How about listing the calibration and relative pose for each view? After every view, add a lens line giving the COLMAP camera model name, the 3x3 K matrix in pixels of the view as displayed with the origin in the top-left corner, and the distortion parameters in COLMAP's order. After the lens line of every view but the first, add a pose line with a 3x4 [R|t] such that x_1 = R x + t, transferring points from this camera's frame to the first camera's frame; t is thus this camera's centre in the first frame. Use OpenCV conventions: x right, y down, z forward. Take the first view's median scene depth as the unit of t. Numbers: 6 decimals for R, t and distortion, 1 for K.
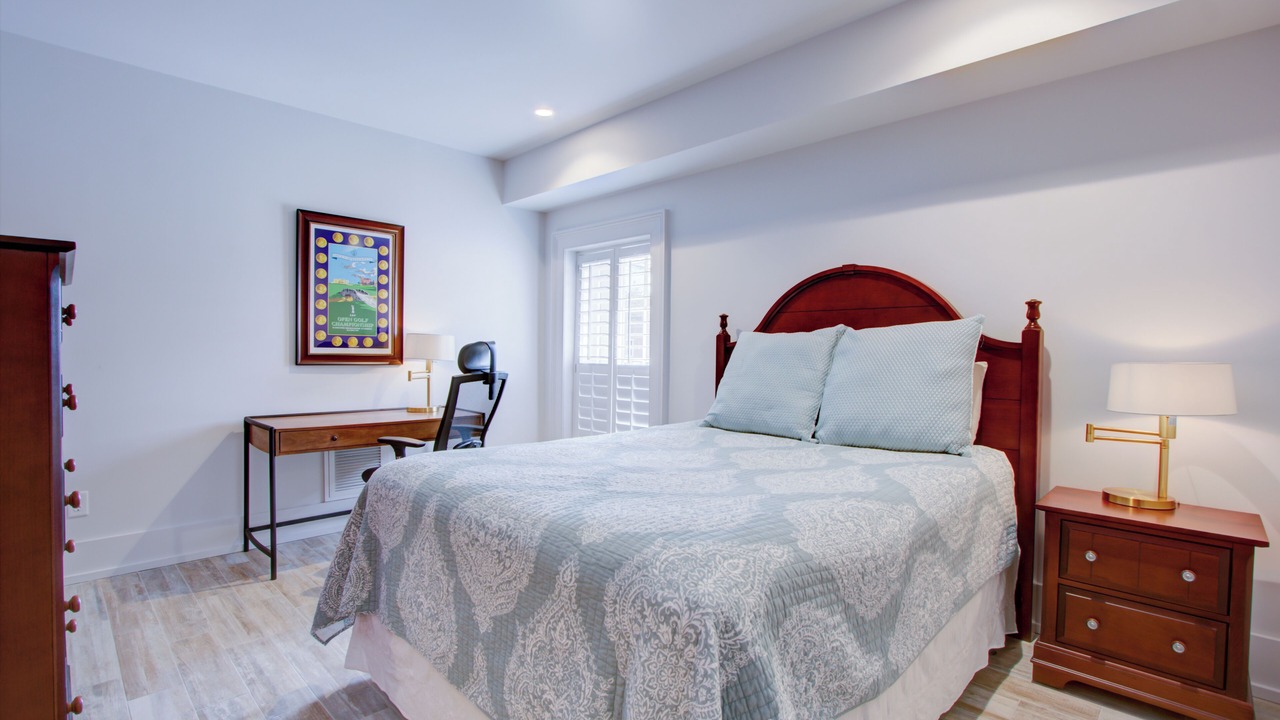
lens RADIAL K [[584.7, 0, 635.8], [0, 584.7, 354.3], [0, 0, 1]] dist [-0.024628, 0.005062]
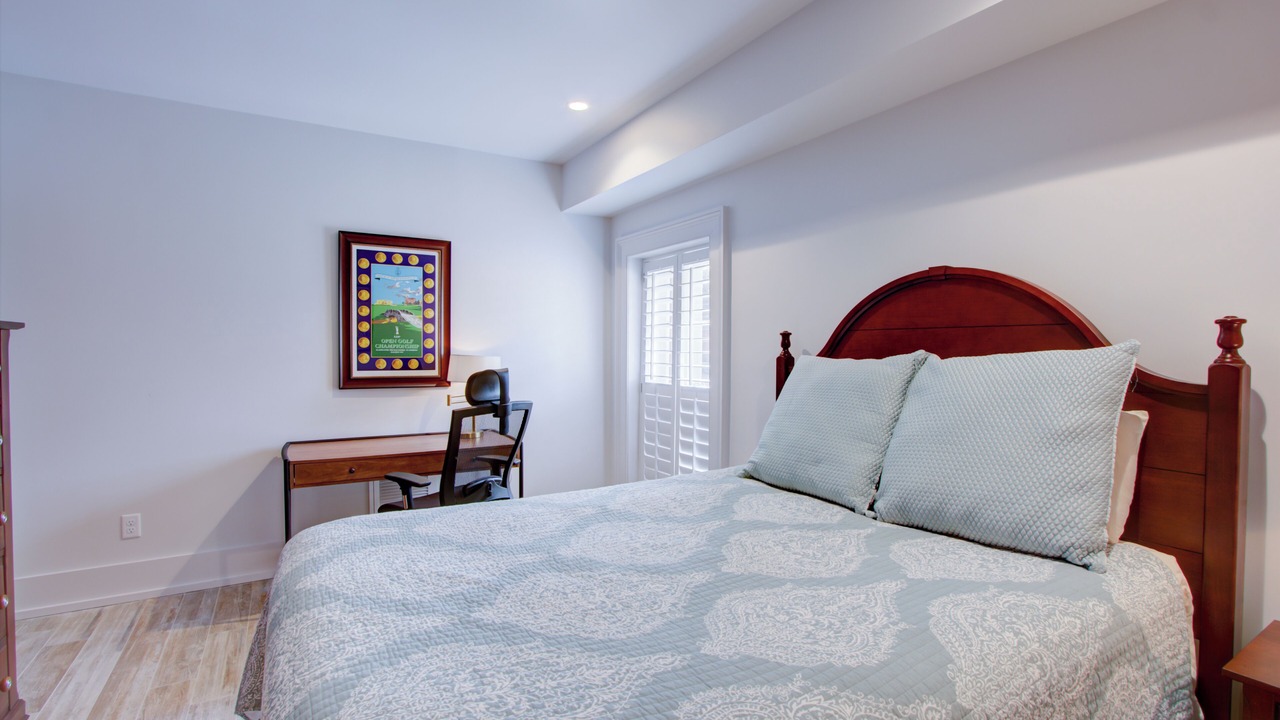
lens RADIAL K [[584.7, 0, 633.5], [0, 584.7, 355.8], [0, 0, 1]] dist [-0.024628, 0.005062]
pose [[0.970532, -0.005094, -0.240917, 0.158415], [0.006030, 0.999977, 0.003151, -0.043761], [0.240896, -0.004511, 0.970541, 0.183872]]
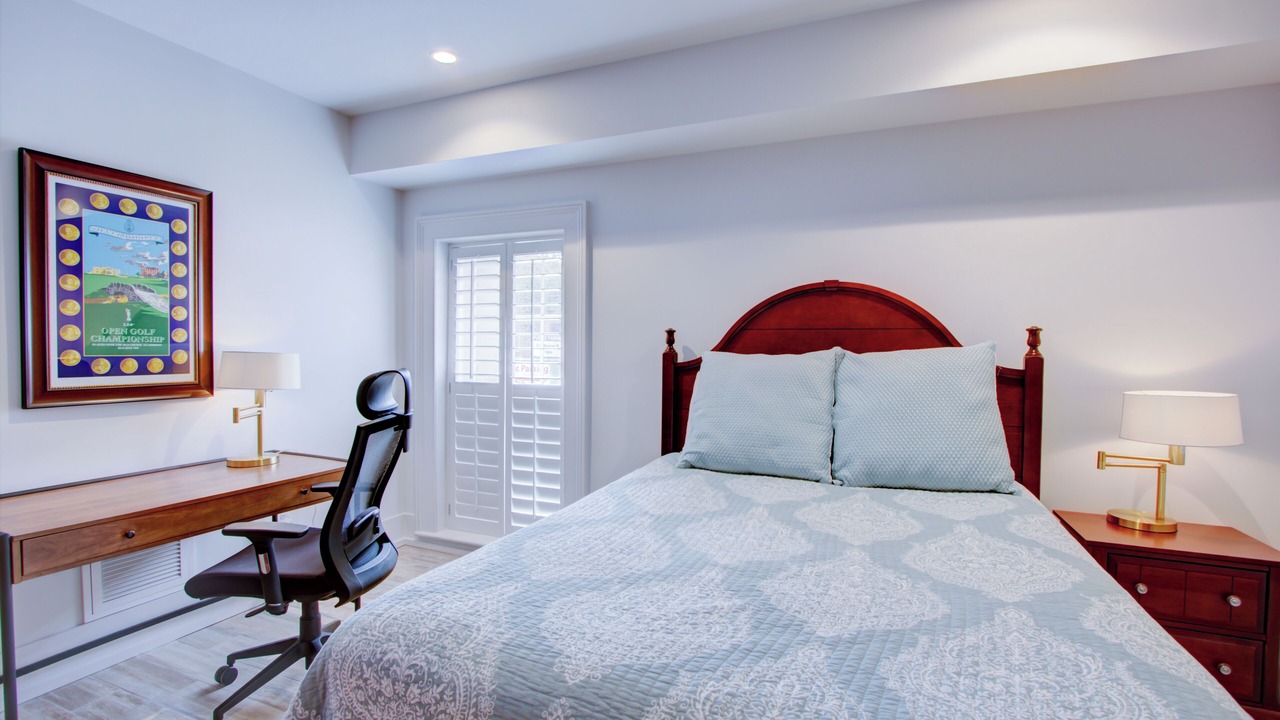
lens RADIAL K [[584.7, 0, 638.7], [0, 584.7, 356.3], [0, 0, 1]] dist [-0.024628, 0.005062]
pose [[0.928623, -0.010471, 0.370876, -0.241850], [0.005469, 0.999879, 0.014537, -0.046365], [-0.370983, -0.011471, 0.928569, 0.243182]]
